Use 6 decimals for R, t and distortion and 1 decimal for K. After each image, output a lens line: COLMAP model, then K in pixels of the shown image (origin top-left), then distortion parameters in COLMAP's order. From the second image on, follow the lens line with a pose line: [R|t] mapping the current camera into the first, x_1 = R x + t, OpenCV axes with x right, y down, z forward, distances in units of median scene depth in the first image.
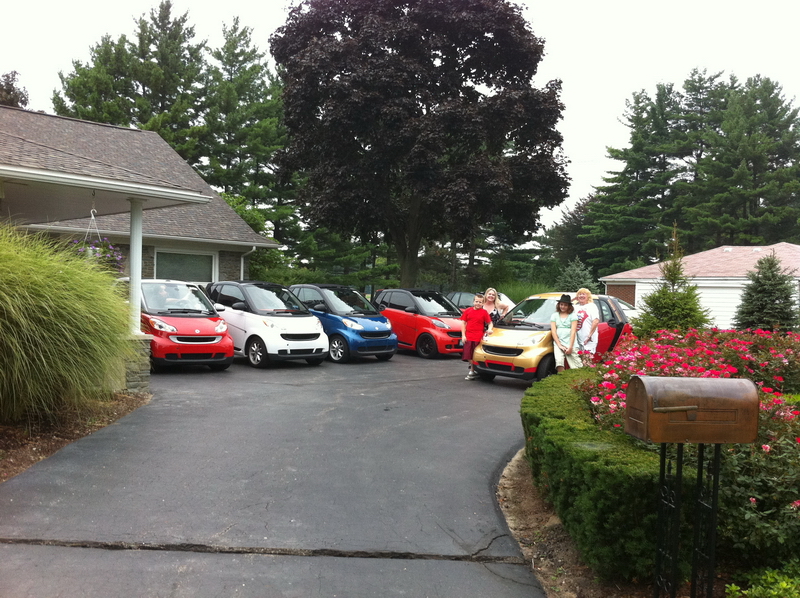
lens RADIAL K [[793.4, 0, 400.0], [0, 793.4, 299.0], [0, 0, 1]] dist [0.101407, -0.332628]
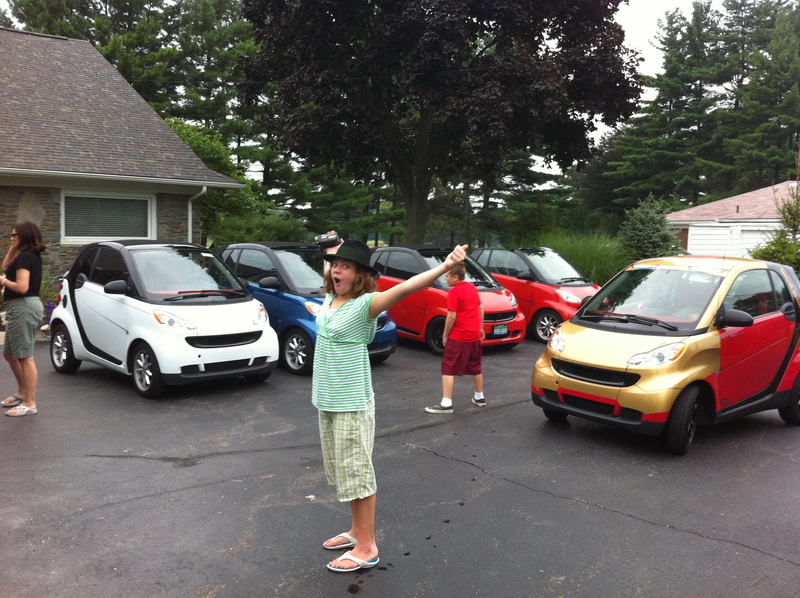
lens RADIAL K [[792.7, 0, 398.7], [0, 792.7, 322.2], [0, 0, 1]] dist [0.057748, -0.218960]
pose [[0.999782, -0.013031, -0.016321, 0.002429], [0.014578, 0.995024, 0.098564, -0.005161], [0.014956, -0.098780, 0.994997, 0.117640]]
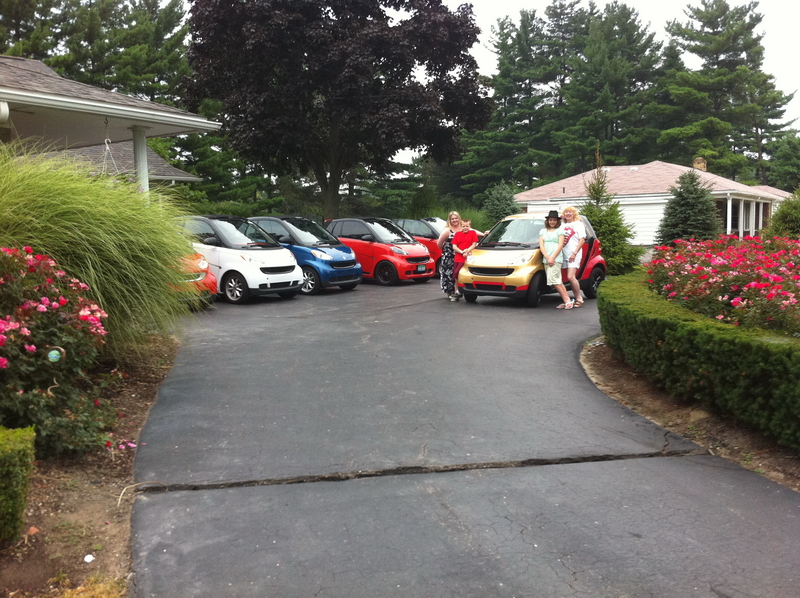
lens RADIAL K [[795.5, 0, 413.5], [0, 795.5, 281.3], [0, 0, 1]] dist [0.100398, -0.319245]
pose [[0.980182, -0.059519, 0.188946, -0.039816], [0.047489, 0.996583, 0.067575, 0.000975], [-0.192323, -0.057263, 0.979660, 0.003795]]
